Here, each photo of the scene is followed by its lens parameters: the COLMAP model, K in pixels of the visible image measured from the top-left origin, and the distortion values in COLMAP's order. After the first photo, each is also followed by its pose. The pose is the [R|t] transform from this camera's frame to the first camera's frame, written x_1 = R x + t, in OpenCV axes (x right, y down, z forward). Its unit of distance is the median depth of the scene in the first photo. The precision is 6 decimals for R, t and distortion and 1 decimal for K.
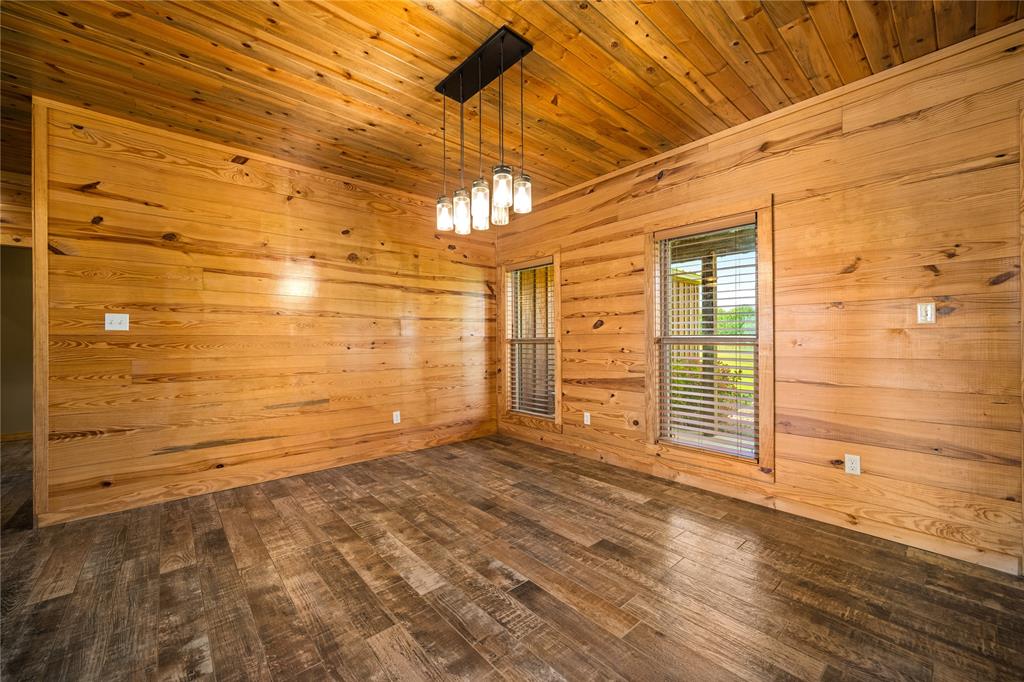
lens RADIAL K [[404.5, 0, 512.0], [0, 404.5, 341.0], [0, 0, 1]] dist [0.000895, 0.000062]
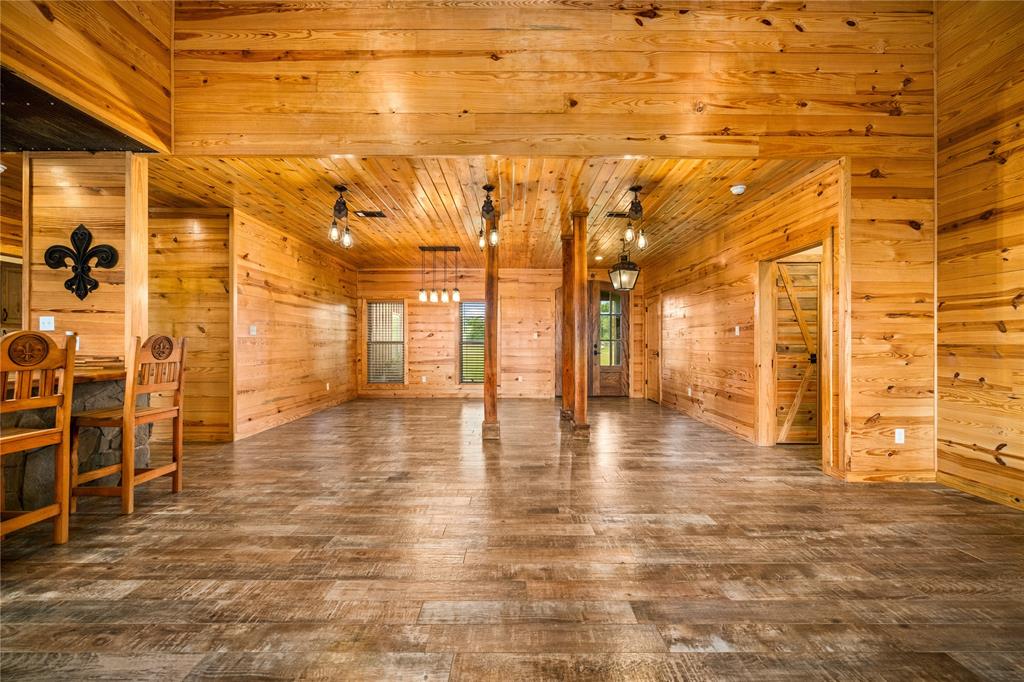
lens RADIAL K [[414.9, 0, 512.0], [0, 414.9, 341.0], [0, 0, 1]] dist [-0.000173, -0.000163]
pose [[0.659115, 0.010622, 0.751967, -1.797598], [-0.002910, 0.999929, -0.011573, 0.021969], [-0.752037, 0.005440, 0.659099, -1.228689]]
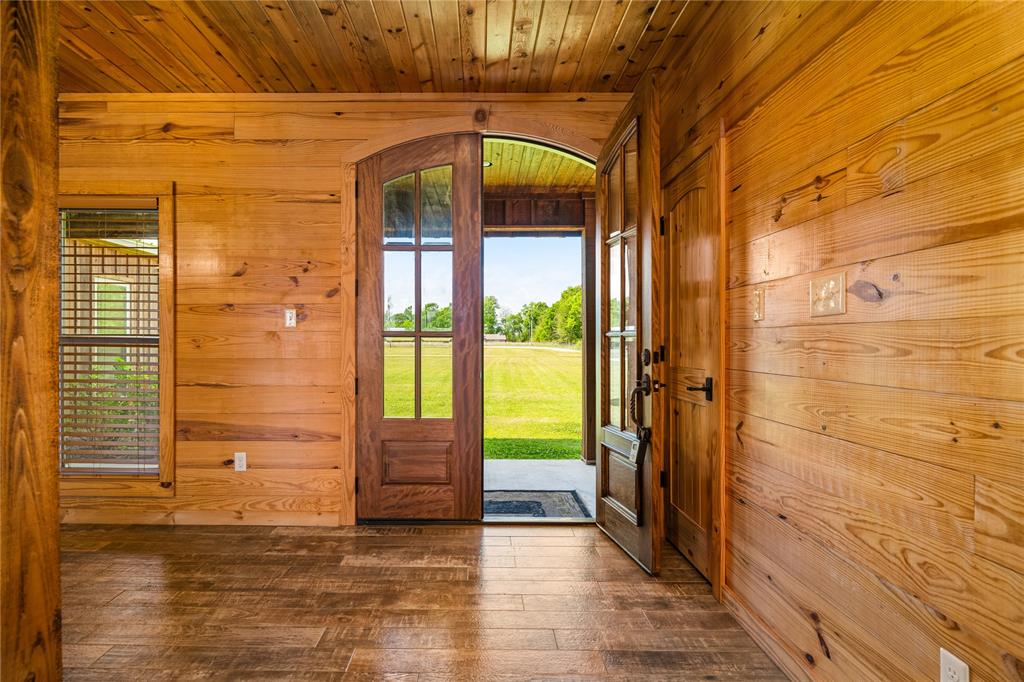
lens RADIAL K [[565.4, 0, 512.0], [0, 565.4, 341.0], [0, 0, 1]] dist [-0.001658, -0.000548]
pose [[0.665718, 0.004236, 0.746191, 0.217982], [-0.003895, 0.999990, -0.002202, -0.002821], [-0.746193, -0.001440, 0.665728, -0.464984]]
